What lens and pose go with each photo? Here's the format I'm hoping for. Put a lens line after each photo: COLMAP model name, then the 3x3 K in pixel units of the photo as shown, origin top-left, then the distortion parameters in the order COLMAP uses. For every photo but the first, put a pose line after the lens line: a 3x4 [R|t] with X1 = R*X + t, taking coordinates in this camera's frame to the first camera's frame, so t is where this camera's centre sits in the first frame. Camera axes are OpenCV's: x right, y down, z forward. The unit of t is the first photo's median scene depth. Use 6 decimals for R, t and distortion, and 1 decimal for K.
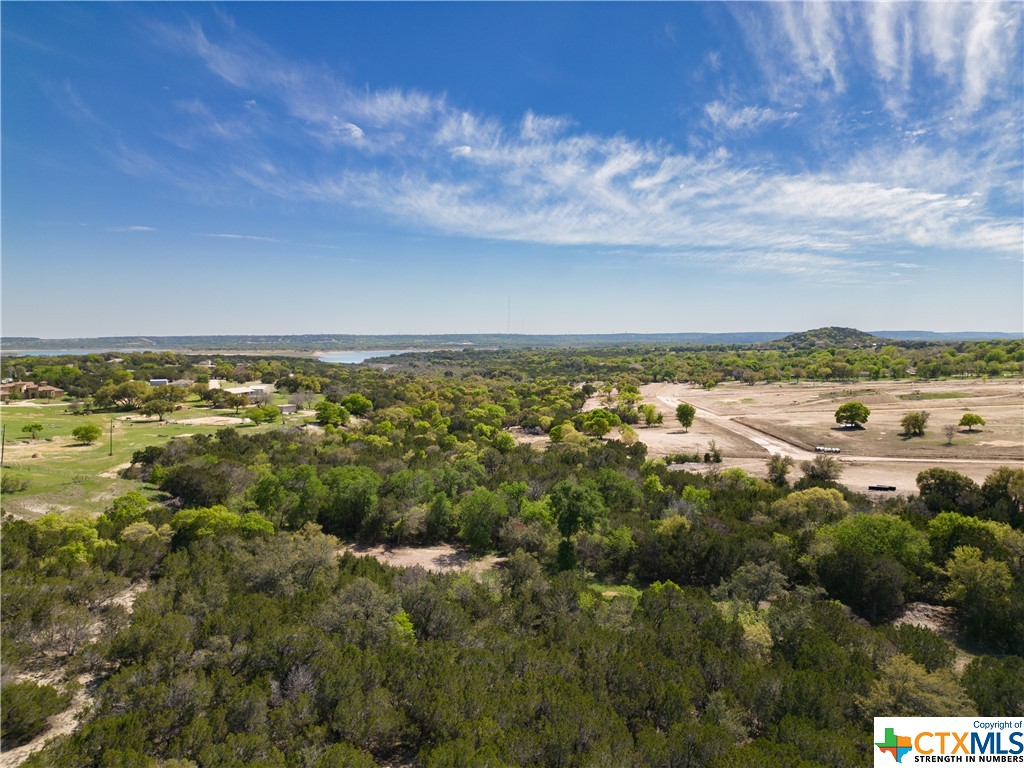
lens RADIAL K [[709.4, 0, 510.3], [0, 709.4, 382.5], [0, 0, 1]] dist [0.078236, -0.073073]
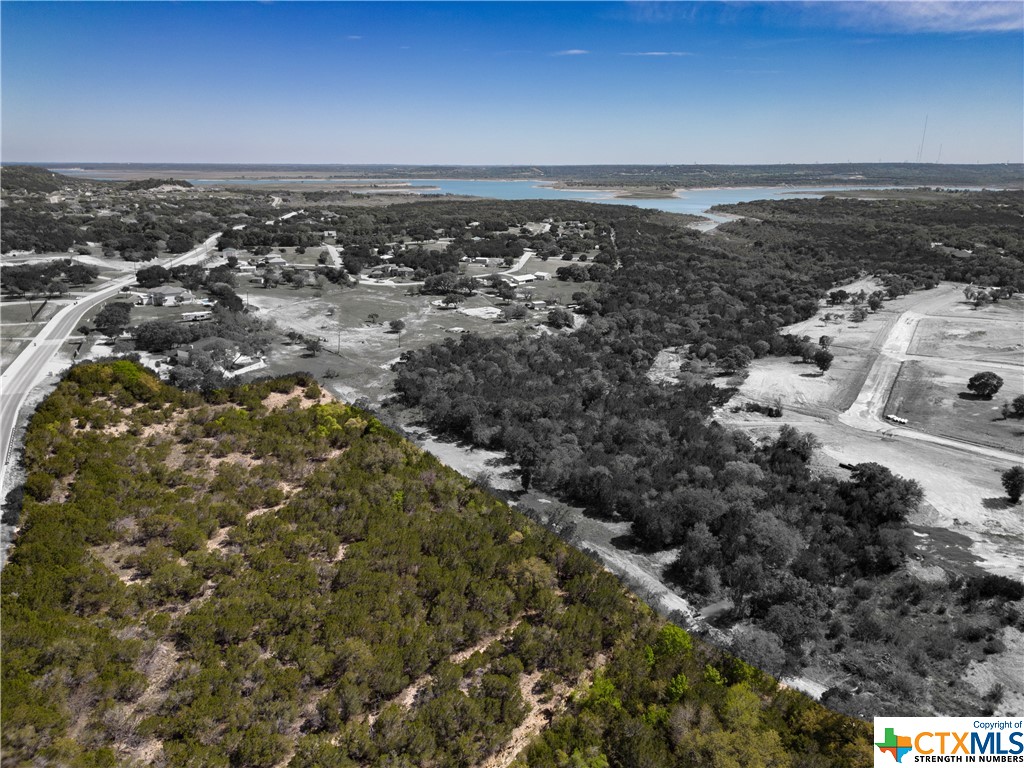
lens RADIAL K [[709.4, 0, 511.9], [0, 709.4, 385.5], [0, 0, 1]] dist [0.078236, -0.073073]
pose [[0.873016, 0.152828, -0.463128, 0.254953], [-0.038286, 0.968177, 0.247319, -0.131223], [0.486187, -0.198182, 0.851085, -0.162329]]
